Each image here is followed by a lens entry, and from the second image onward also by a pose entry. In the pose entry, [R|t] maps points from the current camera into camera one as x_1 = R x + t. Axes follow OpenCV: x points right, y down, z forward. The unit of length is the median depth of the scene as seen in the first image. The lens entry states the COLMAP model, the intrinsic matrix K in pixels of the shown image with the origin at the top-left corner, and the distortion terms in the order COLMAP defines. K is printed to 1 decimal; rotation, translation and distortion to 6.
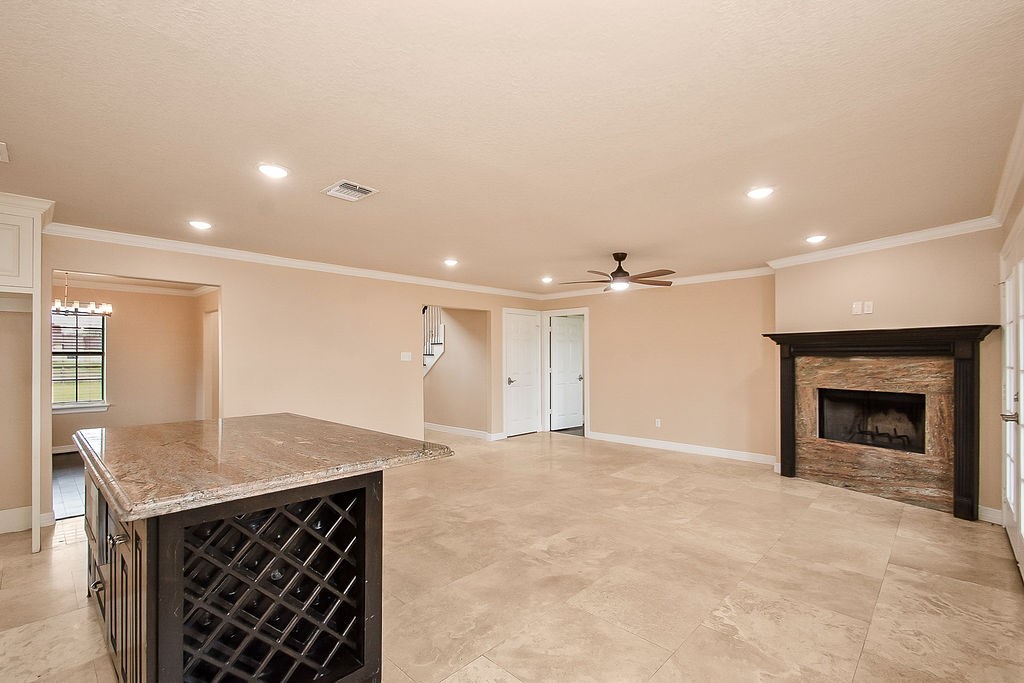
lens RADIAL K [[452.2, 0, 512.3], [0, 452.2, 354.8], [0, 0, 1]] dist [0.004645, -0.000276]
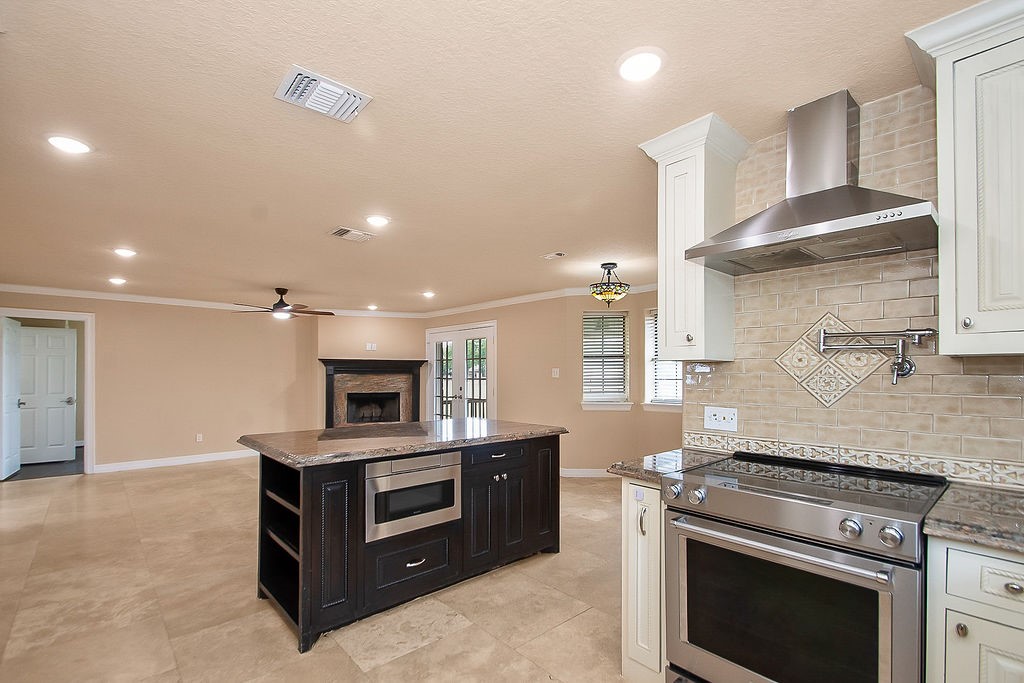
lens RADIAL K [[462.0, 0, 501.1], [0, 462.0, 367.3], [0, 0, 1]] dist [0.002102, 0.000018]
pose [[0.092465, 0.016994, 0.995571, -1.083867], [-0.002845, 0.999855, -0.016803, 0.007798], [-0.995712, -0.001279, 0.092500, 0.341773]]
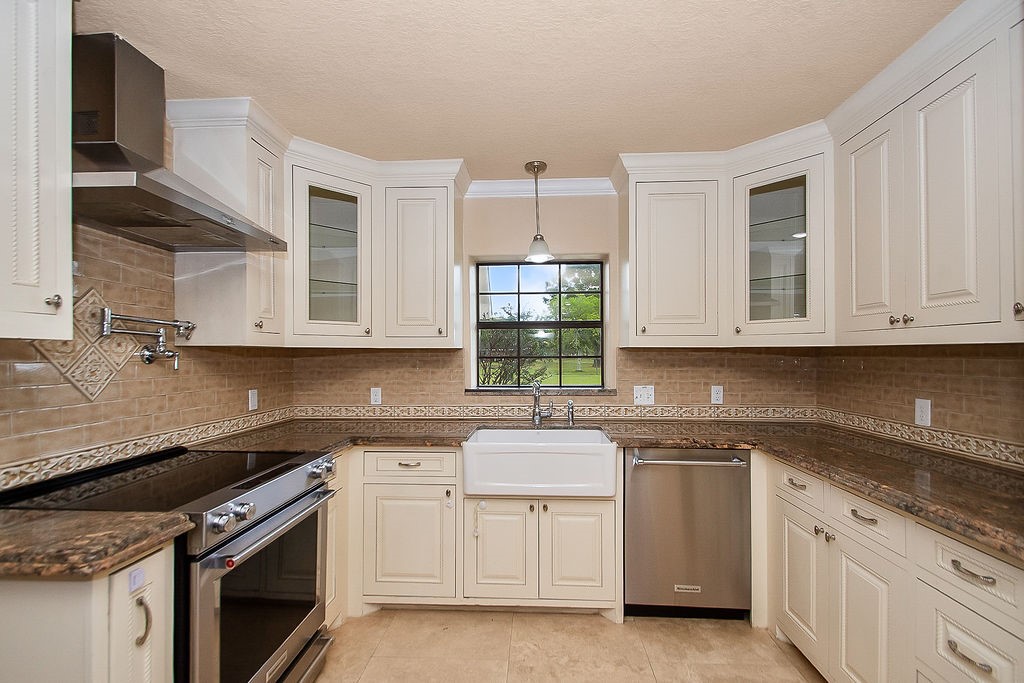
lens RADIAL K [[452.2, 0, 512.3], [0, 452.2, 354.8], [0, 0, 1]] dist [0.004645, -0.000276]
pose [[-0.758679, 0.005577, -0.651440, -0.594989], [0.006629, 0.999978, 0.000841, 0.002117], [0.651430, -0.003681, -0.758699, 0.582591]]
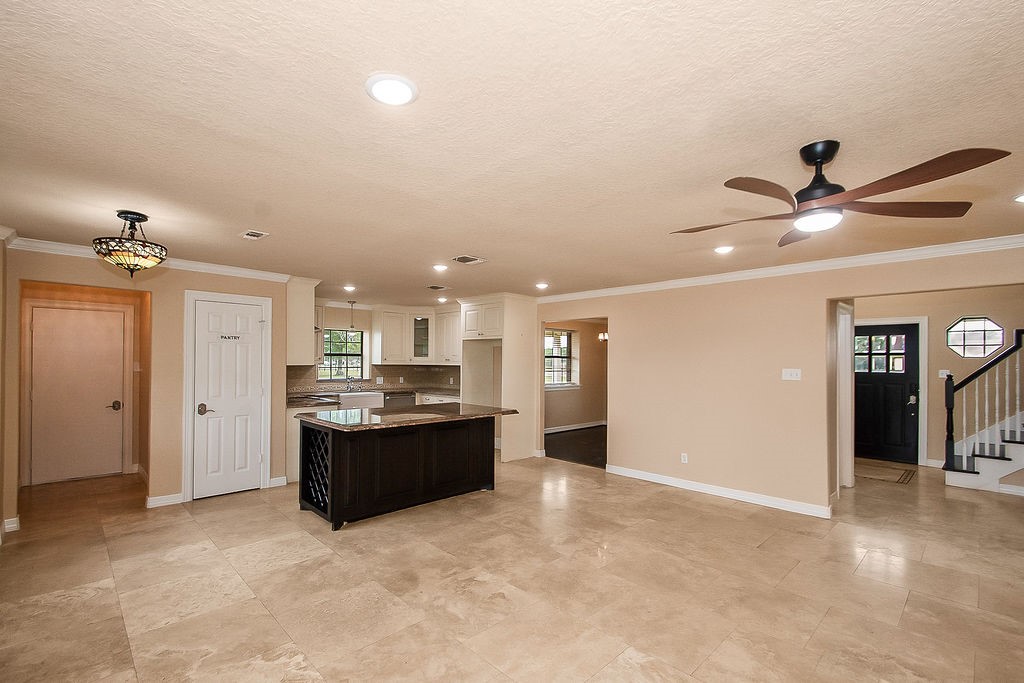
lens RADIAL K [[459.2, 0, 507.1], [0, 459.2, 363.5], [0, 0, 1]] dist [0.009658, -0.000612]
pose [[-0.043768, 0.005469, -0.999027, 0.786485], [-0.002970, 0.999980, 0.005605, -0.023434], [0.999037, 0.003212, -0.043751, 0.836906]]
